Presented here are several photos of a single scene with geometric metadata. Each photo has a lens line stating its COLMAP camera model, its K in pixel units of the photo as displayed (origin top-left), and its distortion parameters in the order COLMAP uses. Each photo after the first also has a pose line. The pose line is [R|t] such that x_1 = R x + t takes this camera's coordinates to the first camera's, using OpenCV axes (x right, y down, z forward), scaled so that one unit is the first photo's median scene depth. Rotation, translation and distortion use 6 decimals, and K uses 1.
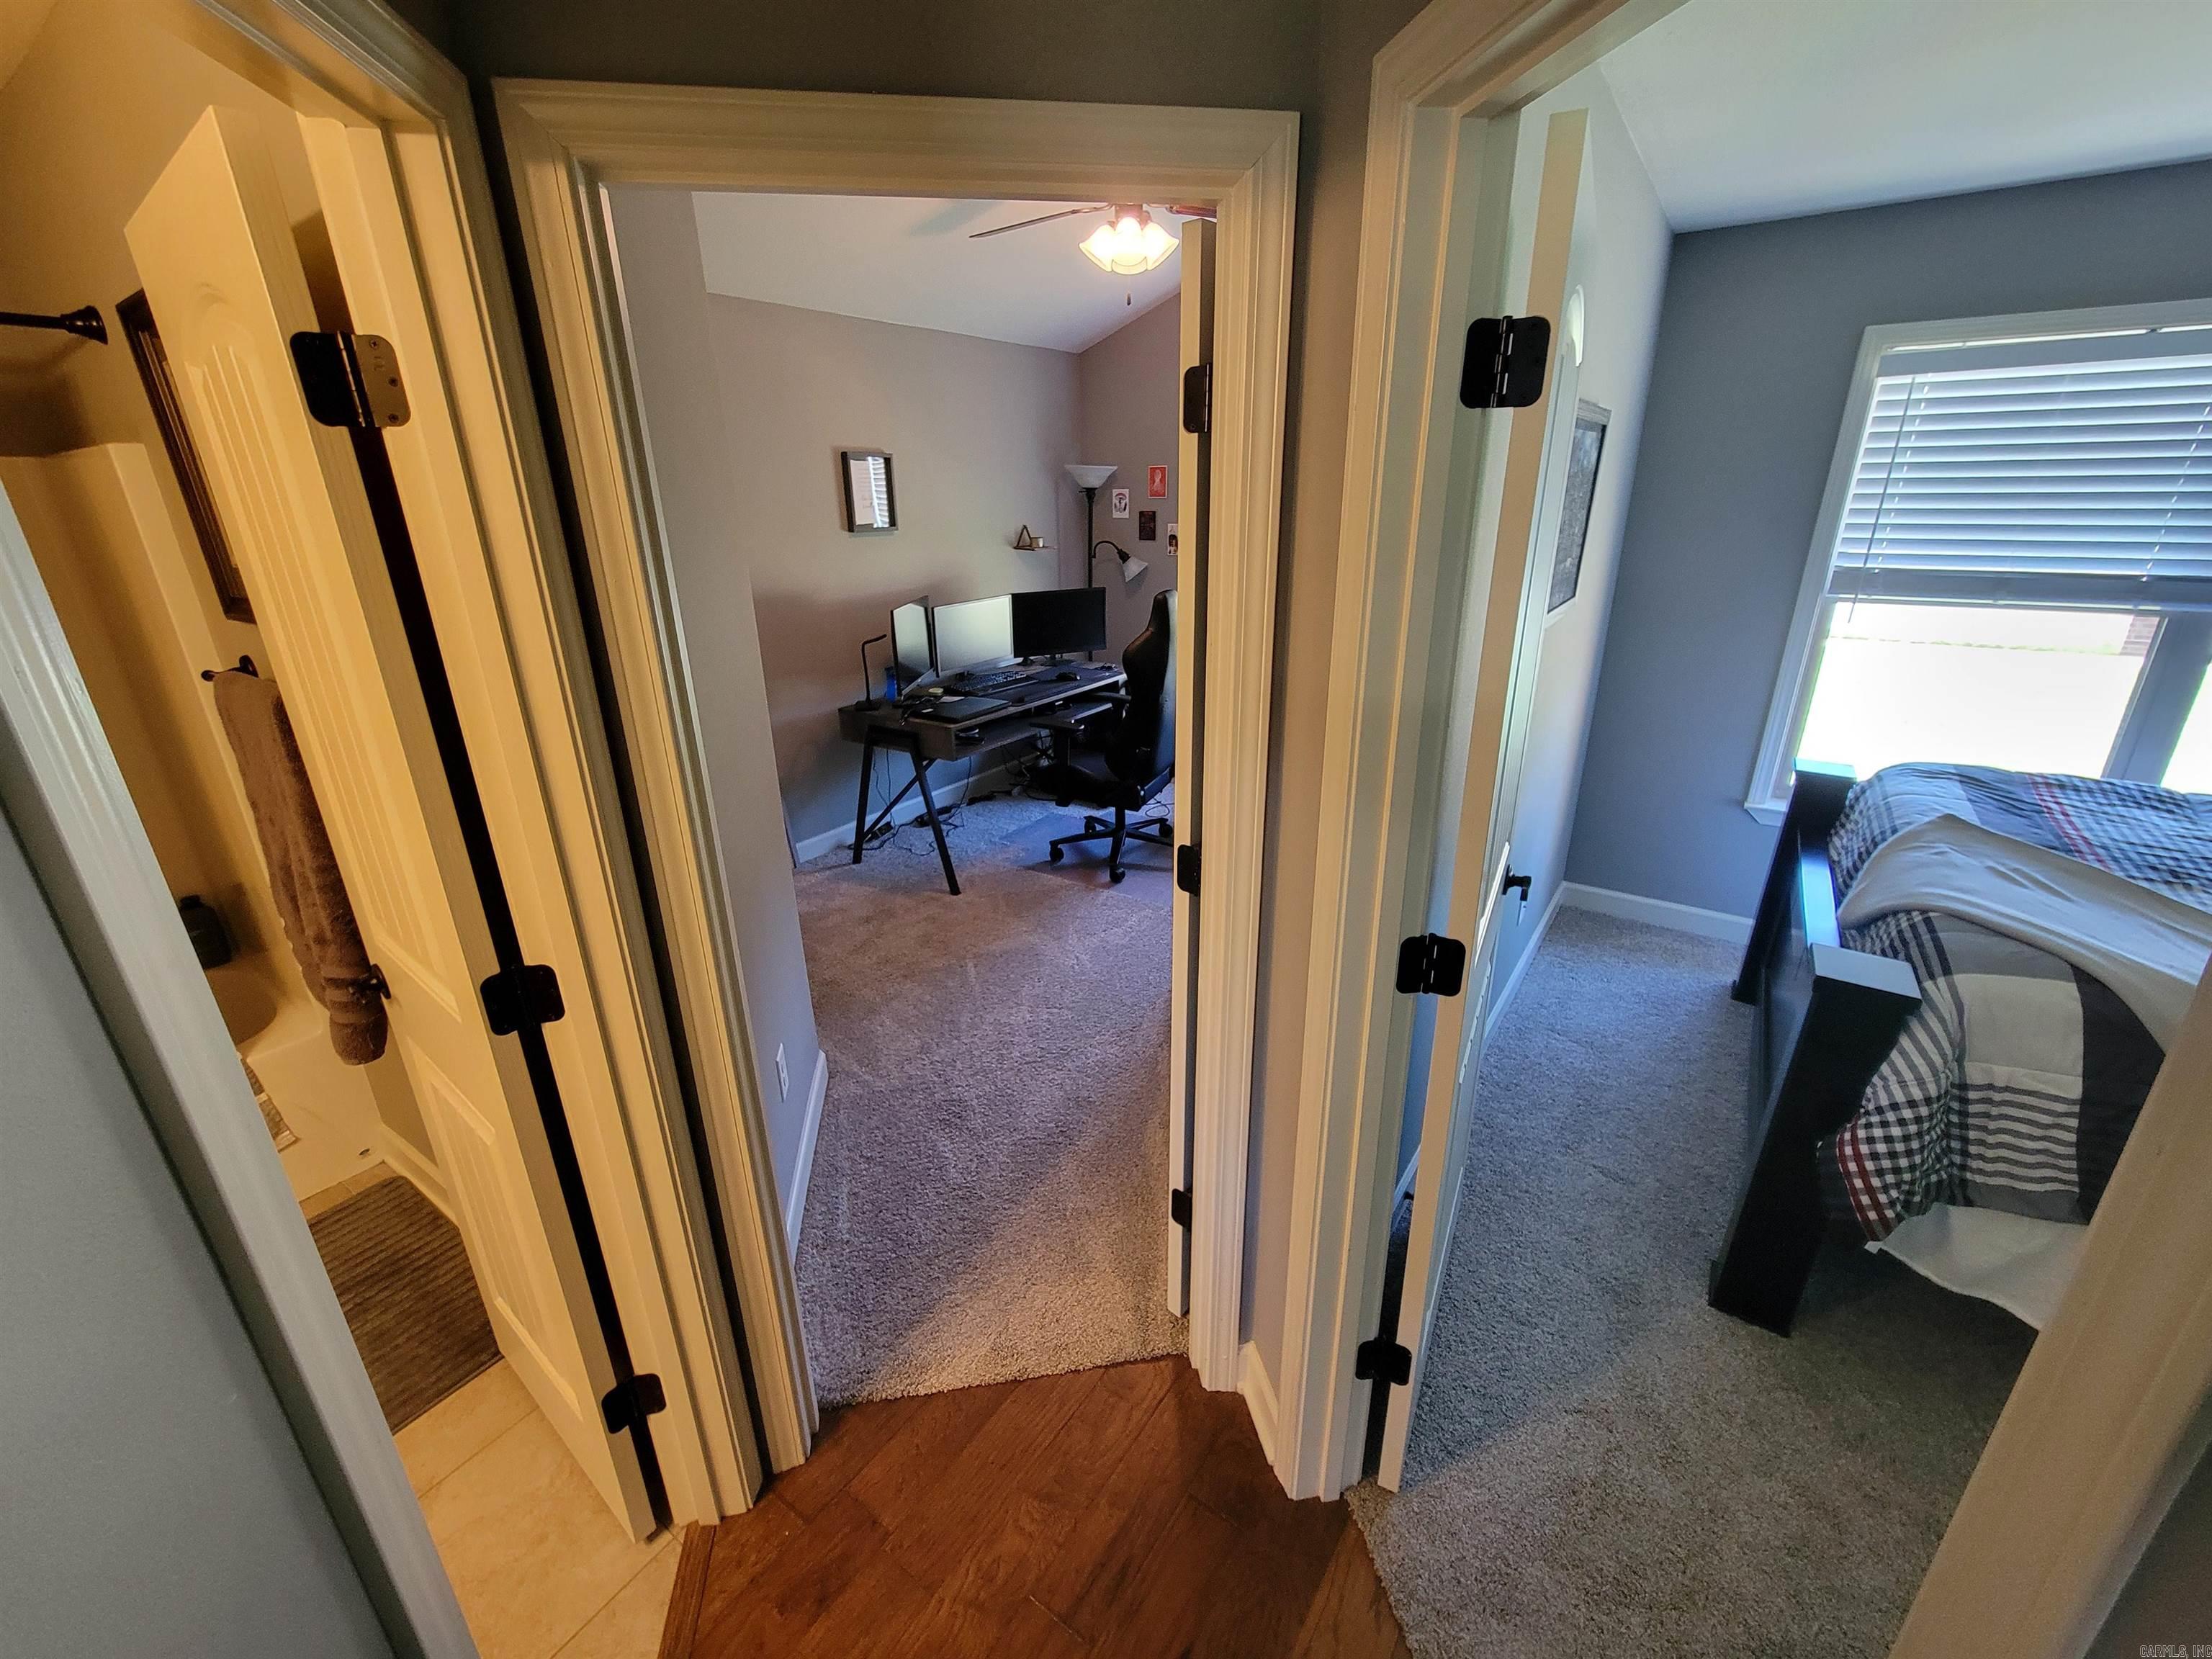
lens RADIAL K [[904.6, 0, 1100.5], [0, 904.6, 825.1], [0, 0, 1]] dist [-0.001827, 0.000669]
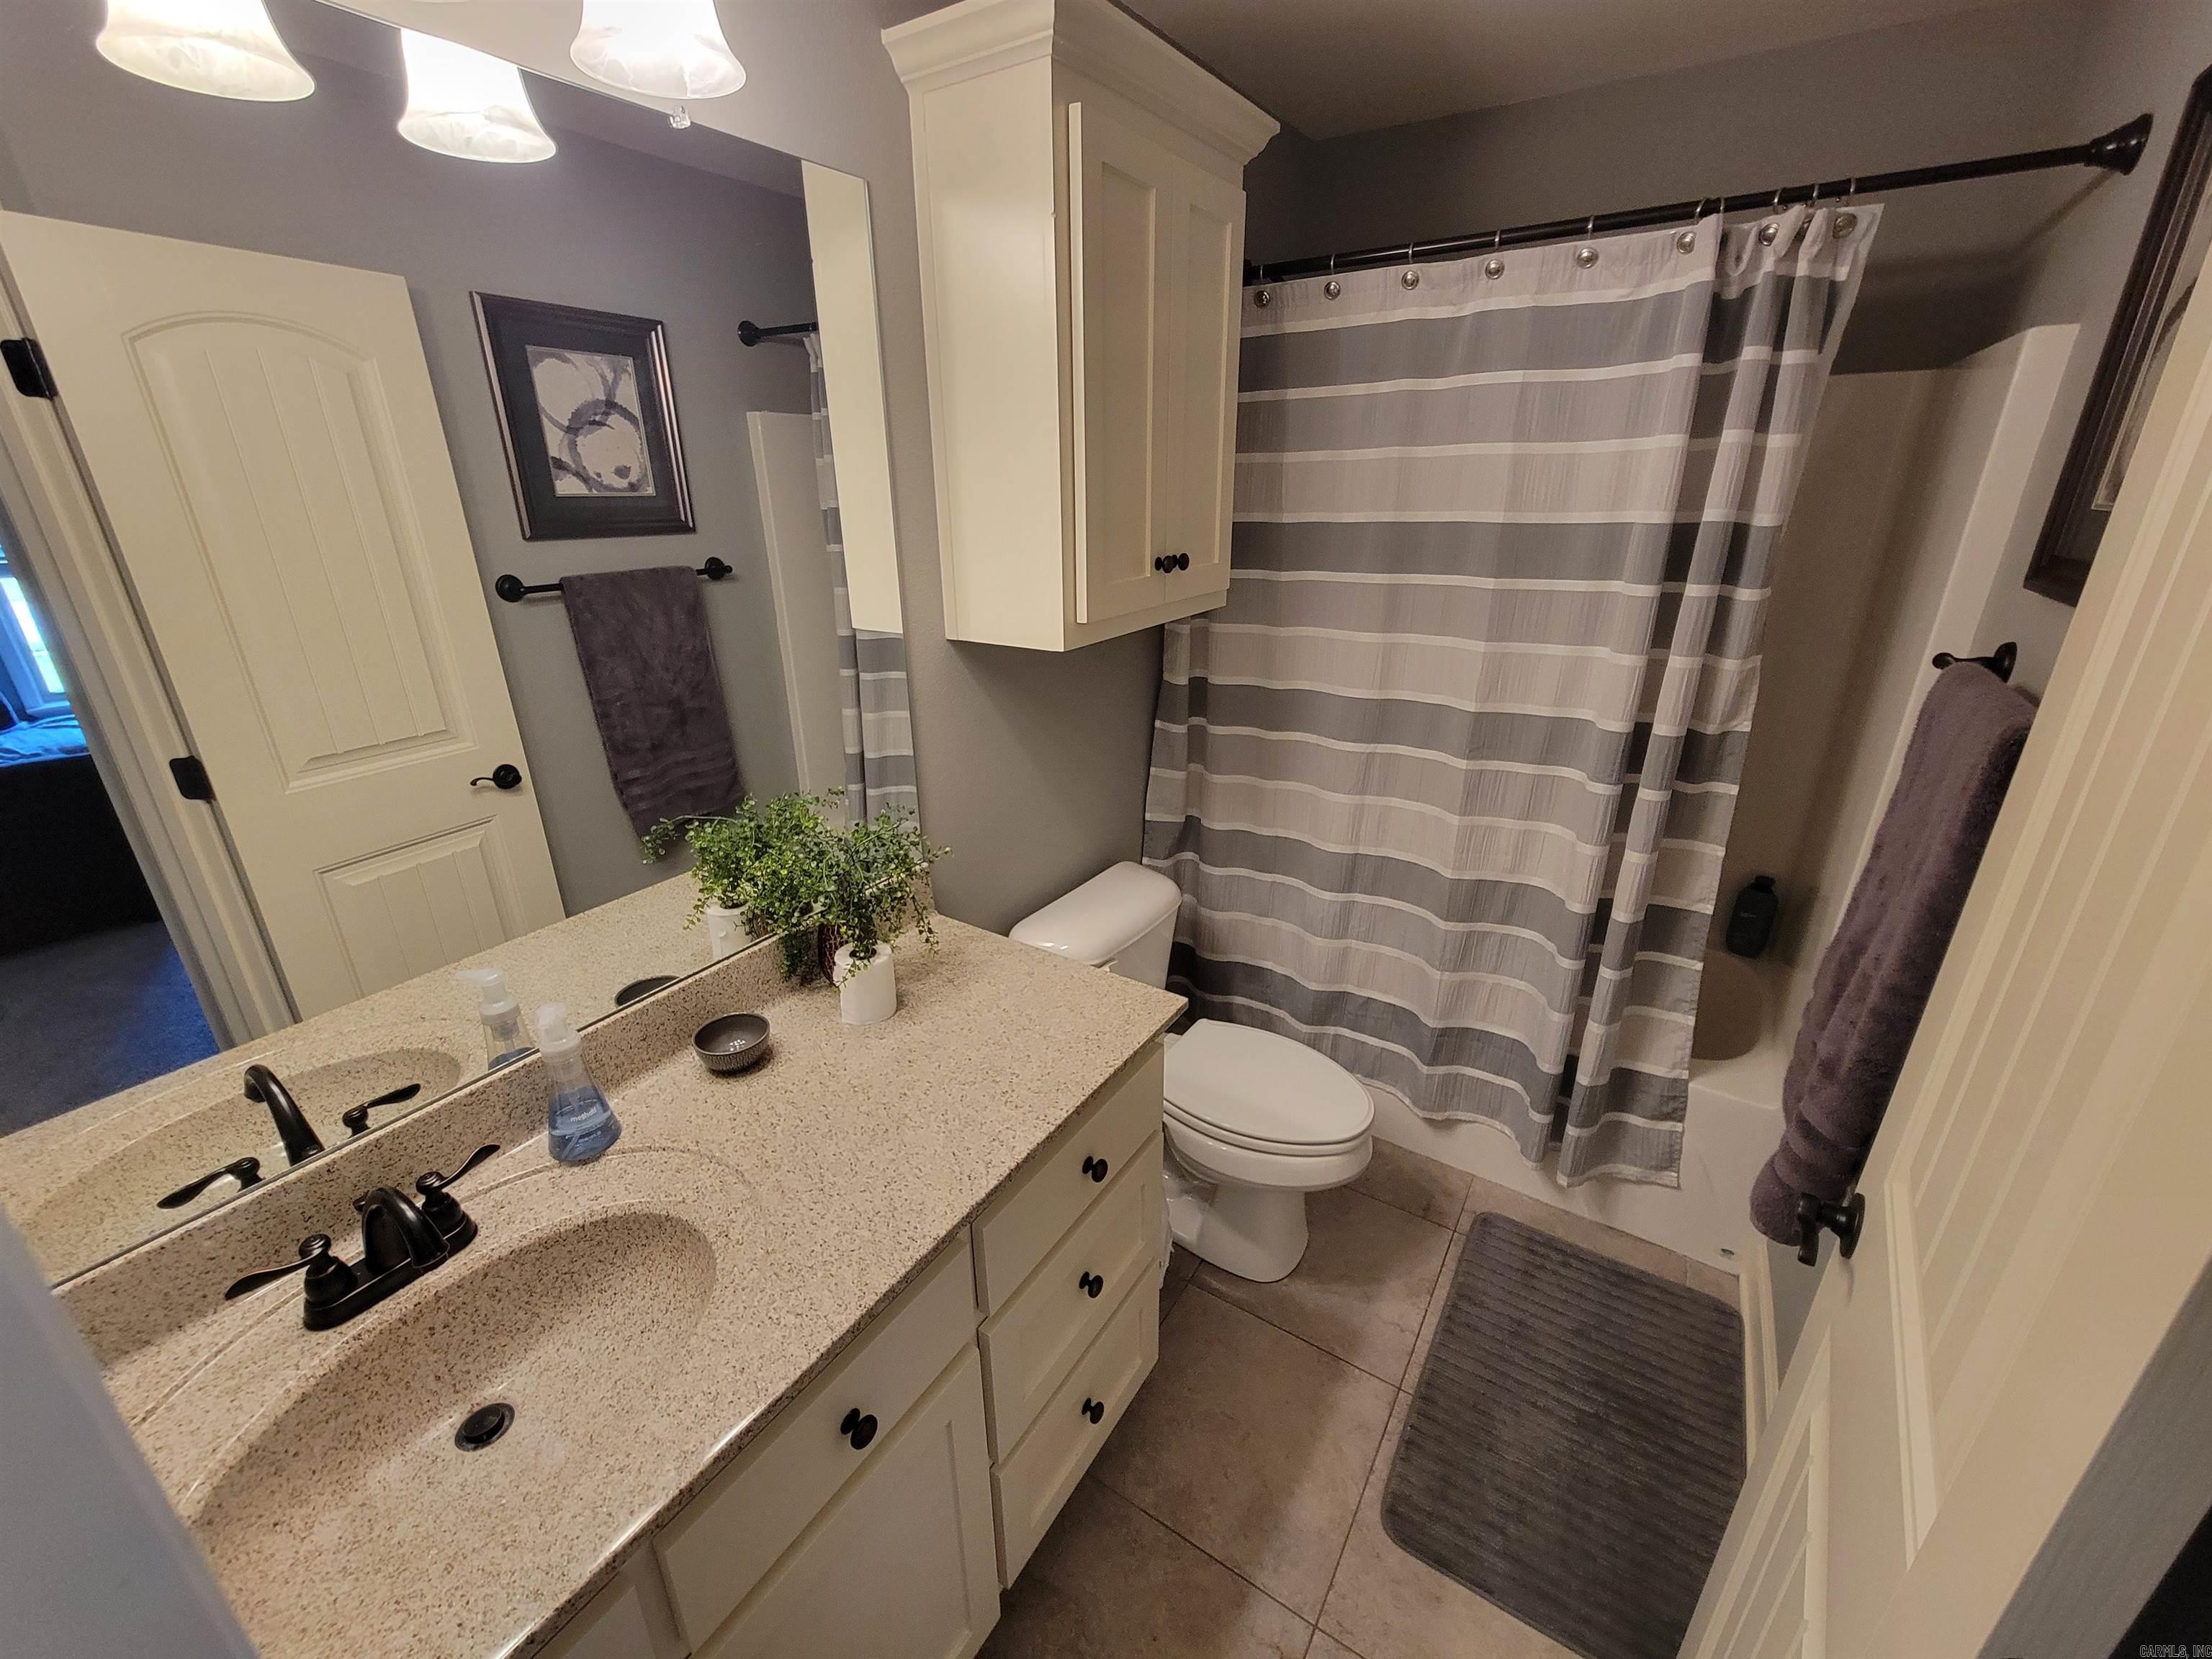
lens RADIAL K [[904.6, 0, 1094.8], [0, 904.6, 825.0], [0, 0, 1]] dist [-0.001827, 0.000669]
pose [[0.029936, 0.377398, -0.925567, -0.286046], [-0.340036, 0.874599, 0.345618, -0.069935], [0.939936, 0.304380, 0.154511, 0.287811]]
